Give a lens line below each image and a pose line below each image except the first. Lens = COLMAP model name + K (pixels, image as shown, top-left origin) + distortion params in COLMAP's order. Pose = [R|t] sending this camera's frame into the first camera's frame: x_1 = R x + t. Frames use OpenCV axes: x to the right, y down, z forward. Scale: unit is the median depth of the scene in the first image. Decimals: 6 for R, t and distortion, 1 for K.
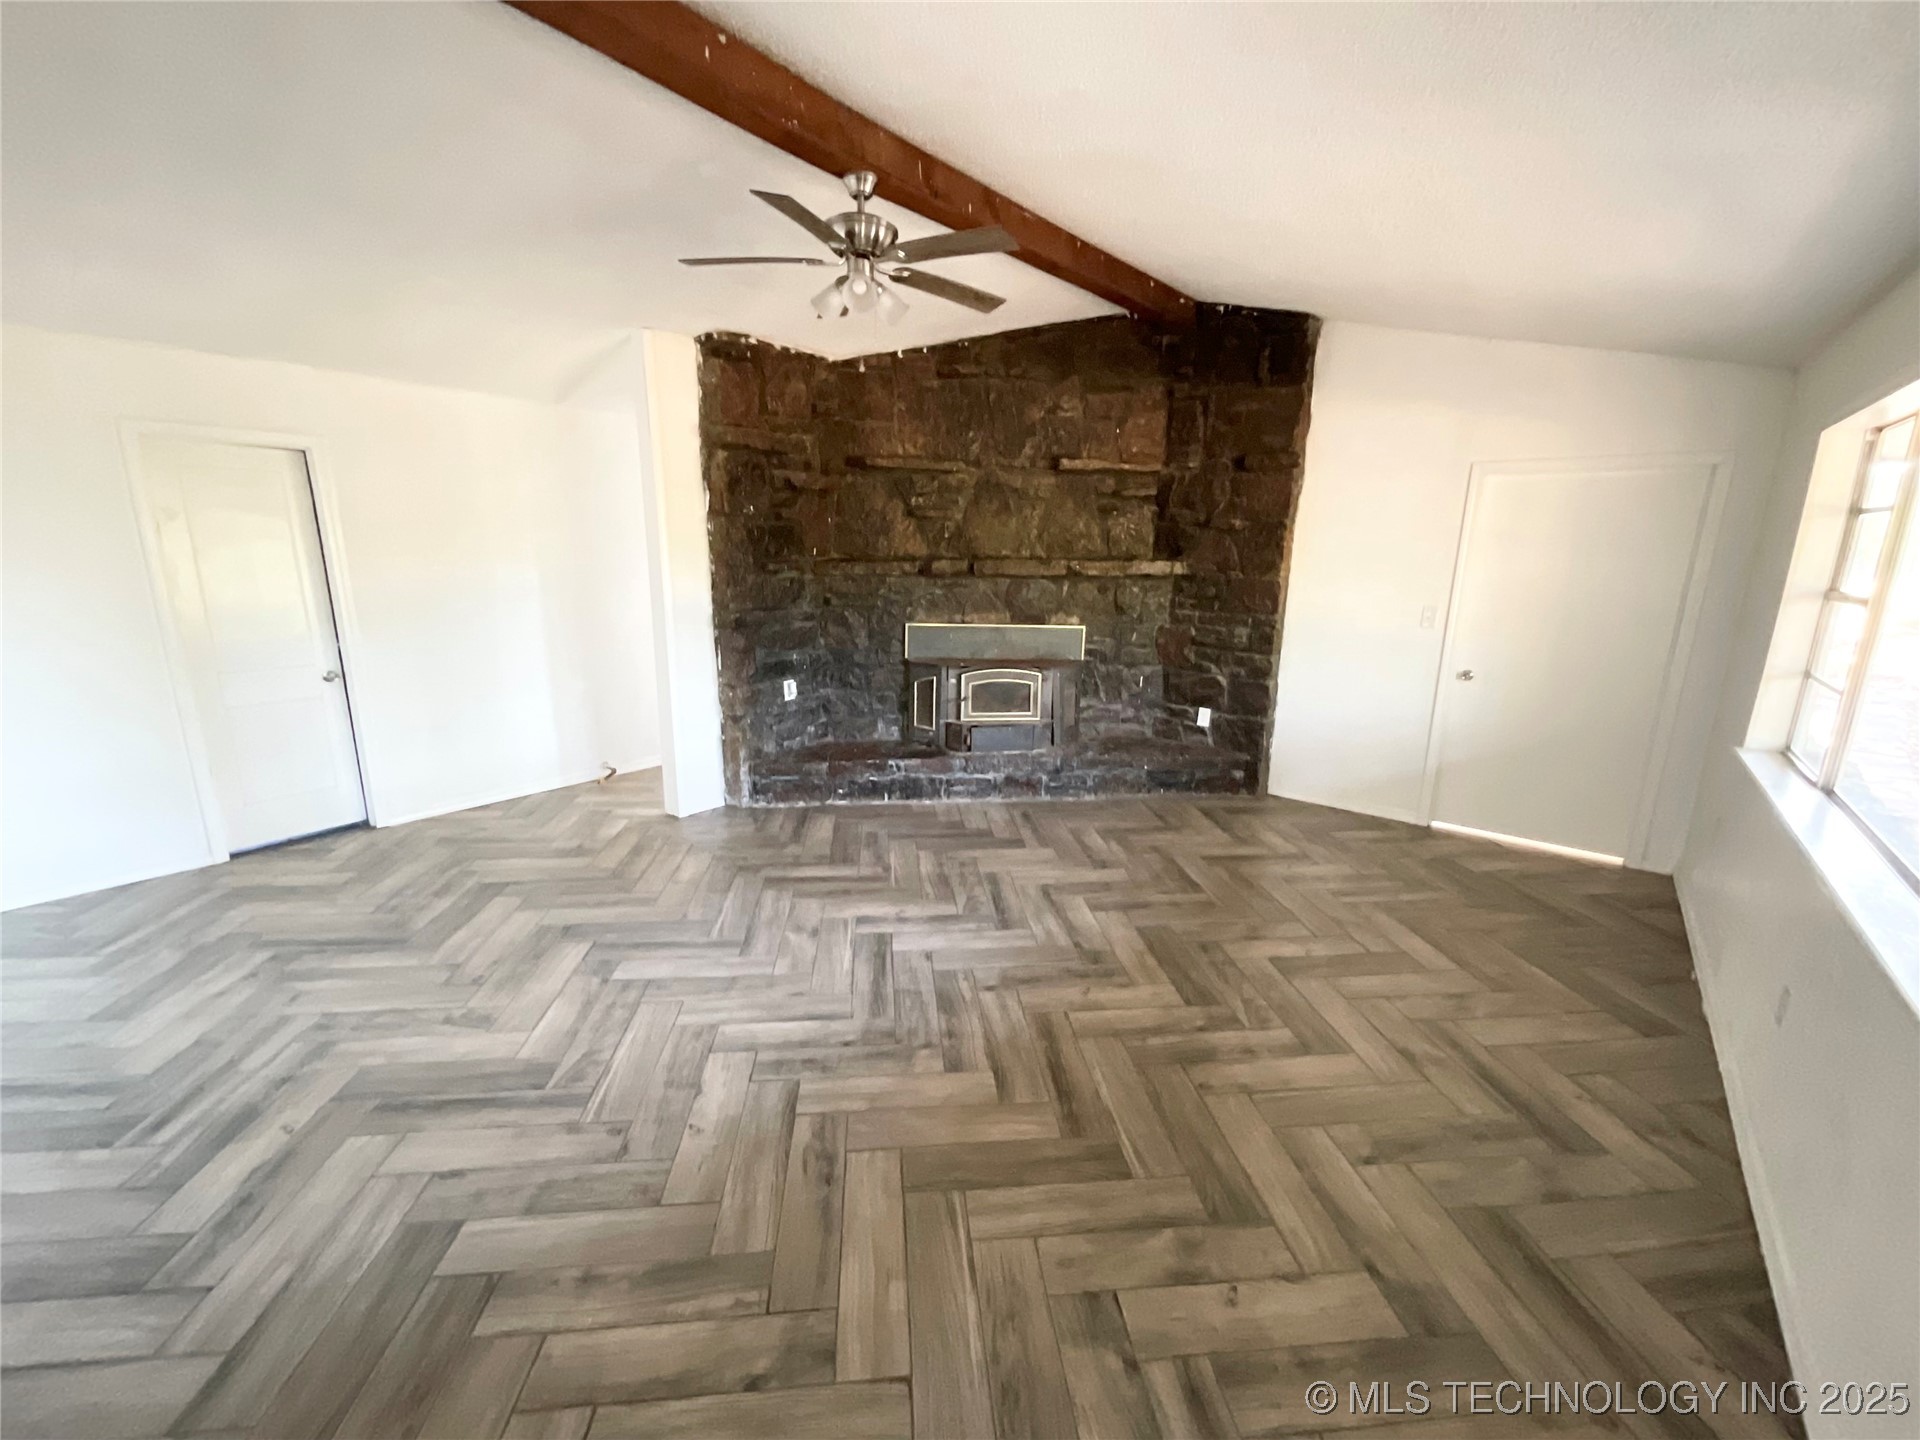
lens RADIAL K [[774.1, 0, 962.2], [0, 774.1, 725.8], [0, 0, 1]] dist [0.000533, 0.000077]
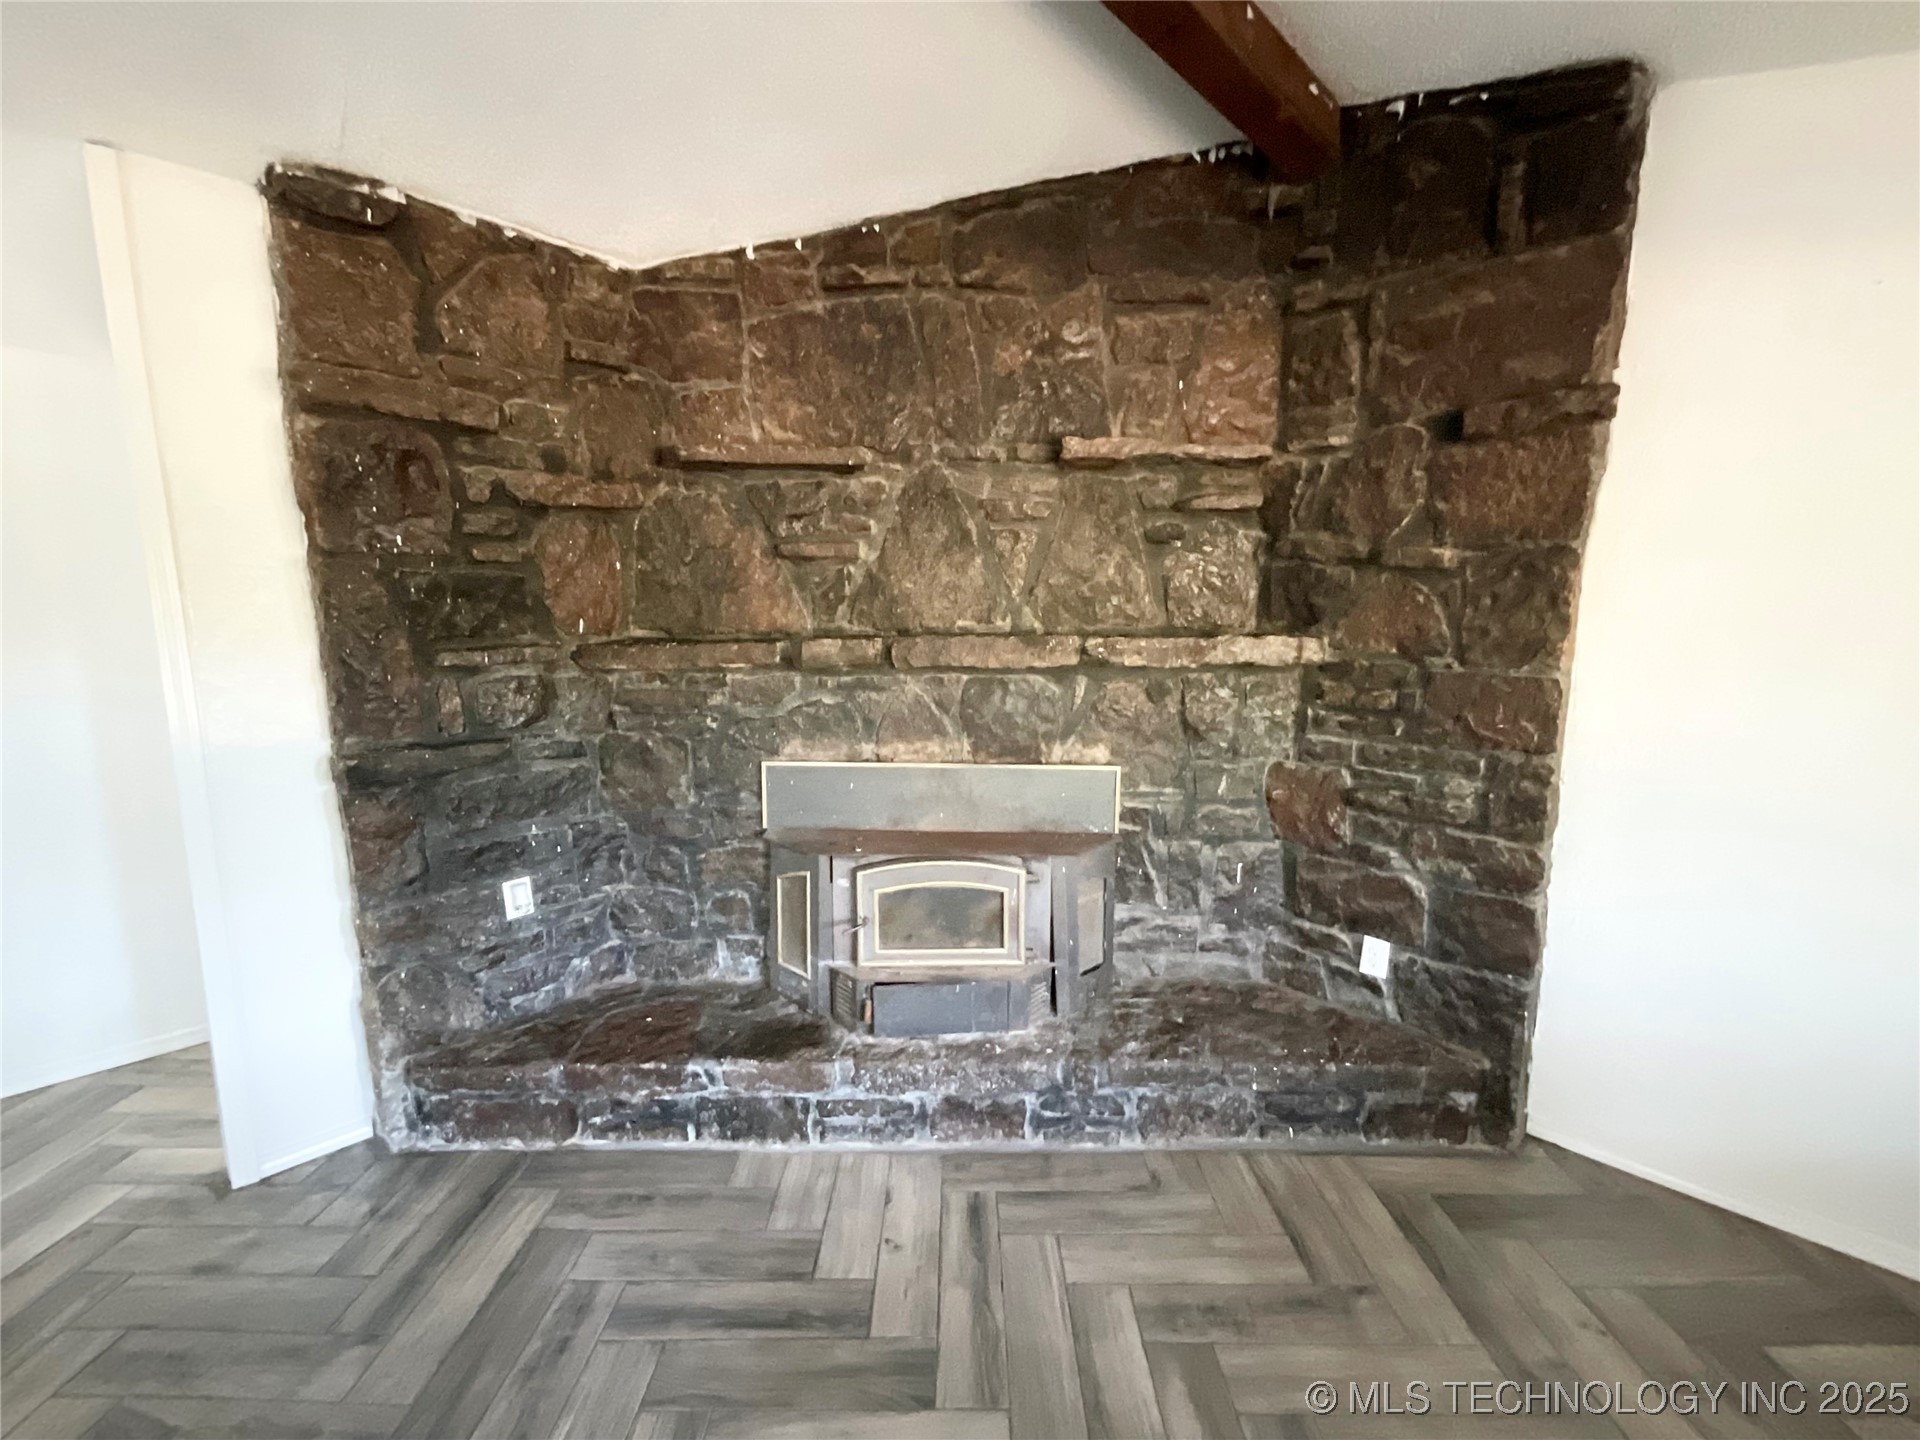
lens RADIAL K [[777.1, 0, 964.5], [0, 777.1, 722.3], [0, 0, 1]] dist [-0.018390, 0.014010]
pose [[0.994868, 0.000691, -0.101178, 0.115513], [-0.010217, 0.995552, -0.093663, -0.115565], [0.100663, 0.094216, 0.990450, 0.521034]]
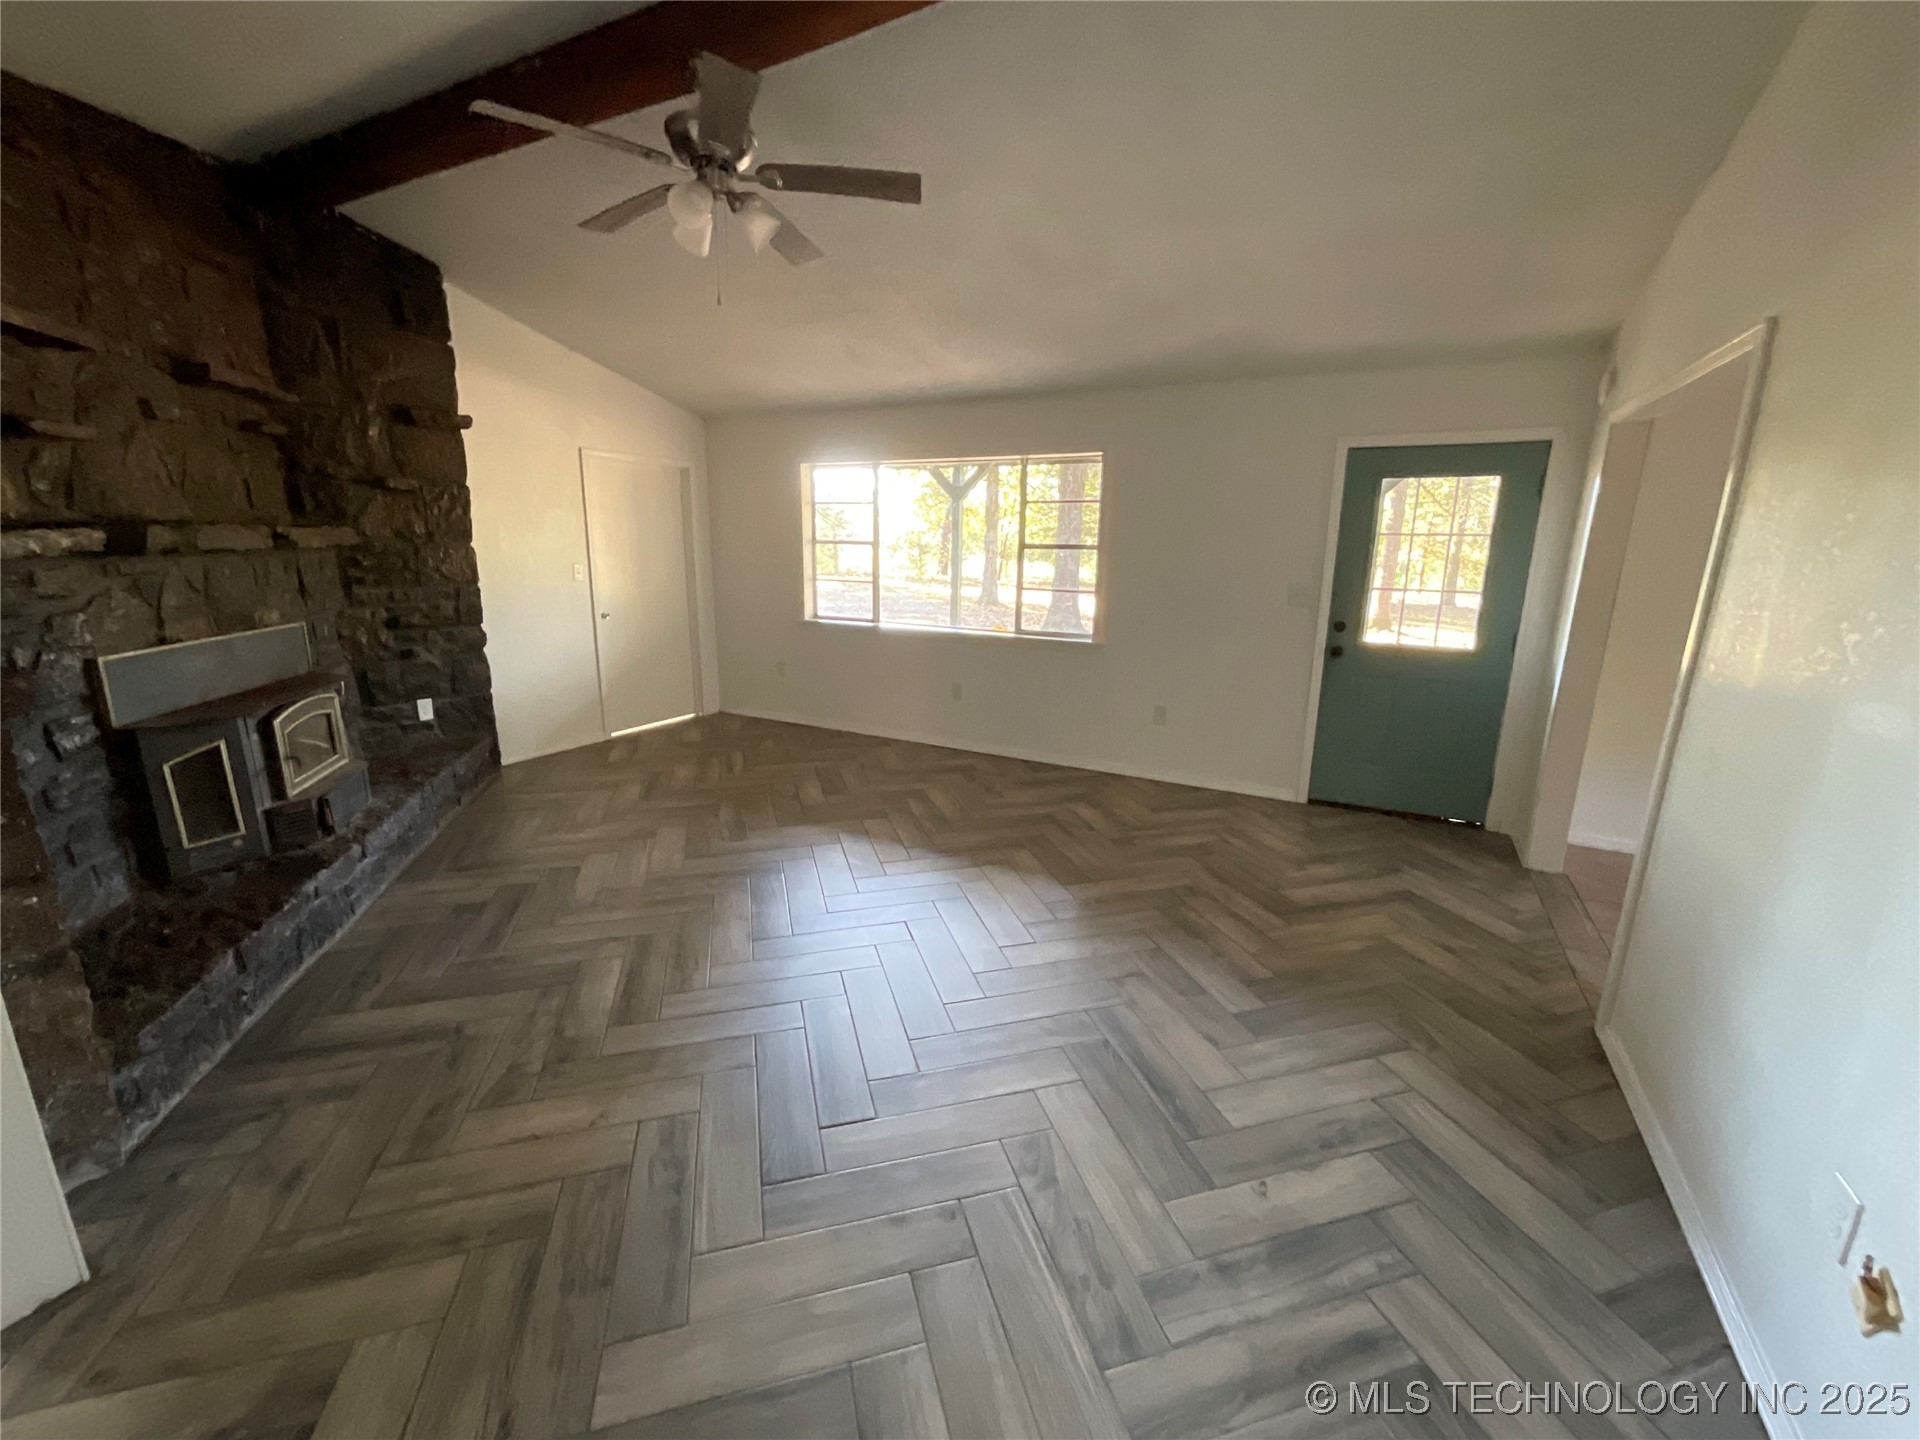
lens RADIAL K [[772.7, 0, 955.5], [0, 772.7, 719.3], [0, 0, 1]] dist [-0.002447, 0.006604]
pose [[-0.173975, -0.241287, 0.954732, -0.658339], [0.204091, 0.939632, 0.274661, -0.124613], [-0.963369, 0.242636, -0.114228, 0.567216]]
